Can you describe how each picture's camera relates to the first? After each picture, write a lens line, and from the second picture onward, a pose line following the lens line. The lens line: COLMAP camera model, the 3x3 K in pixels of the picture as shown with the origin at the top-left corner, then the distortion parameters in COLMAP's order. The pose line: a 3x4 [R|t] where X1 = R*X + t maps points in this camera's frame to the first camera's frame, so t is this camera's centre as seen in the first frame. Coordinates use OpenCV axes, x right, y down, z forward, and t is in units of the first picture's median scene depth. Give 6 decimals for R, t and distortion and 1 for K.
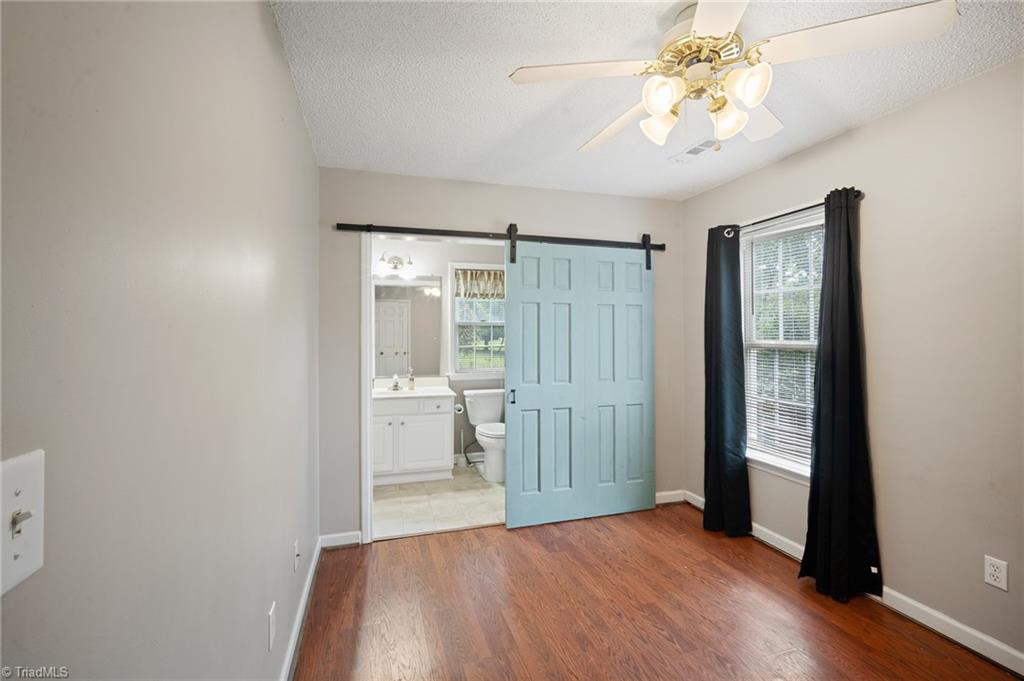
lens RADIAL K [[450.5, 0, 513.3], [0, 450.5, 332.6], [0, 0, 1]] dist [-0.012286, 0.000154]
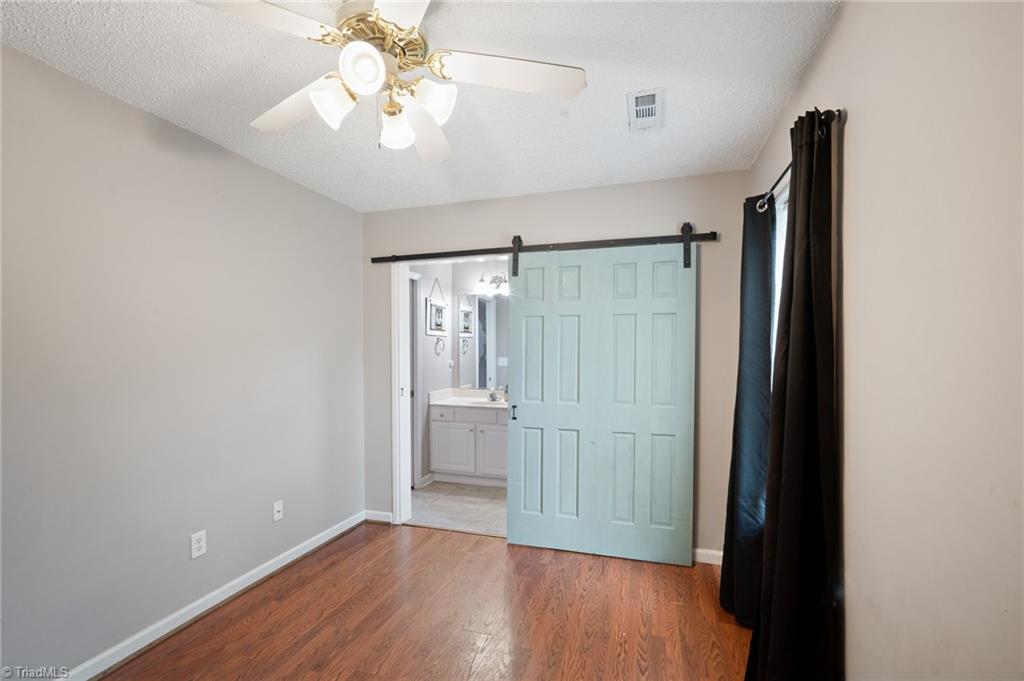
lens RADIAL K [[455.8, 0, 507.0], [0, 455.8, 362.5], [0, 0, 1]] dist [-0.011325, 0.000088]
pose [[0.819115, 0.016757, -0.573385, 0.522794], [0.002362, 0.999466, 0.032583, 0.000026], [0.573625, -0.028044, 0.818638, 0.164744]]
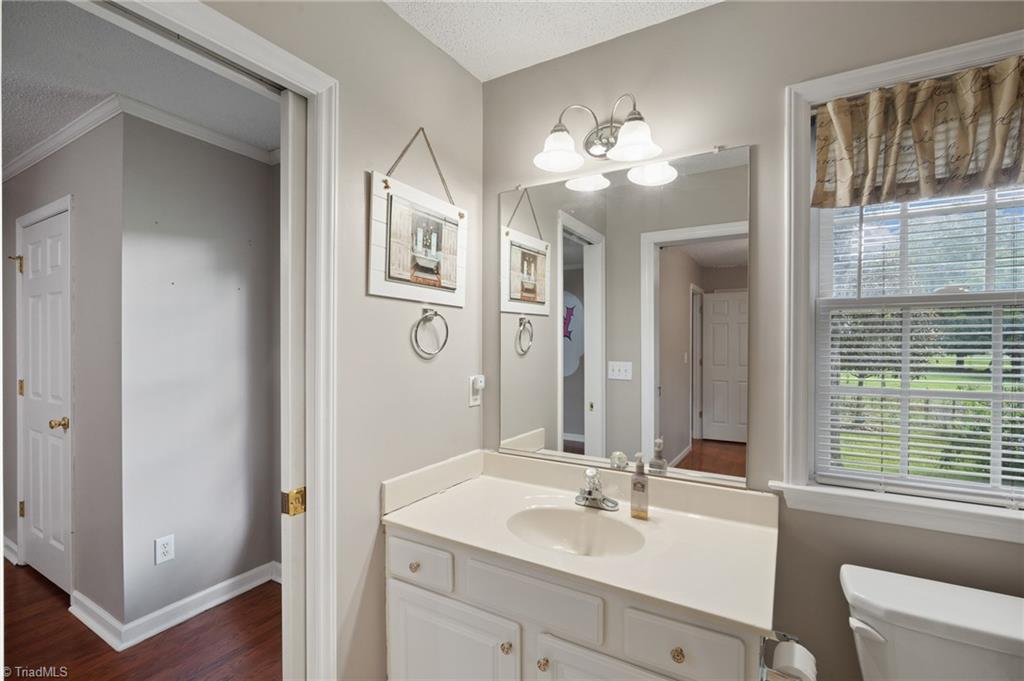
lens RADIAL K [[462.3, 0, 512.3], [0, 462.3, 345.8], [0, 0, 1]] dist [-0.003031, -0.000212]
pose [[0.672453, 0.004775, -0.740124, -0.060466], [-0.000243, 0.999981, 0.006231, 0.004573], [0.740140, -0.004010, 0.672441, 0.959061]]
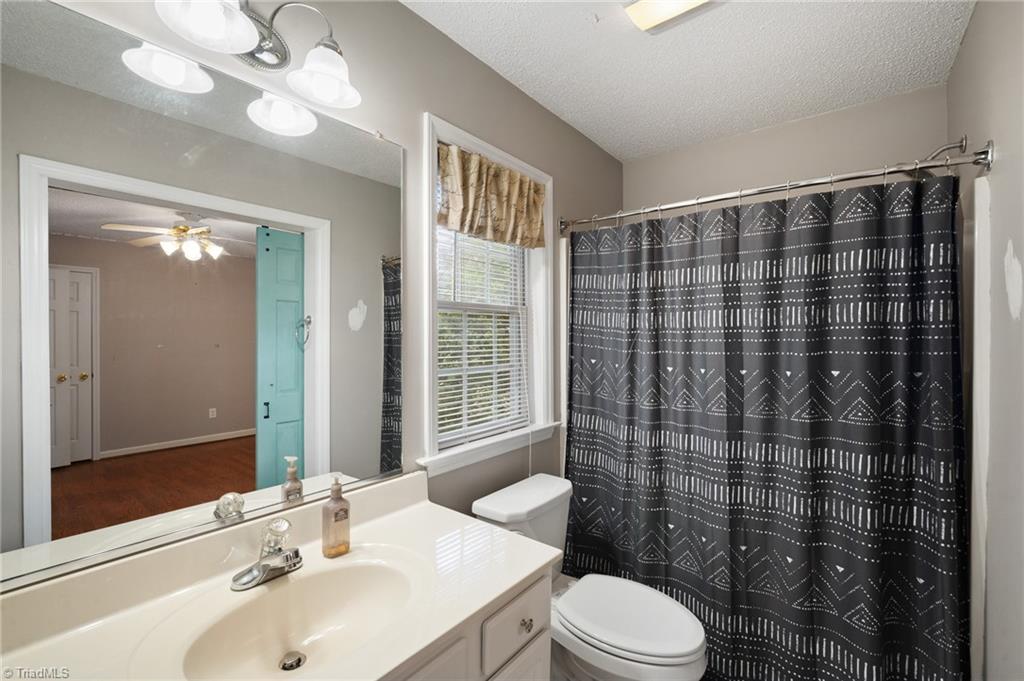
lens RADIAL K [[441.5, 0, 511.5], [0, 441.5, 336.5], [0, 0, 1]] dist [-0.009758, 0.000358]
pose [[0.821120, 0.002239, 0.570751, -0.385683], [-0.003528, 0.999993, 0.001153, 0.005362], [-0.570745, -0.002960, 0.821122, 0.996217]]
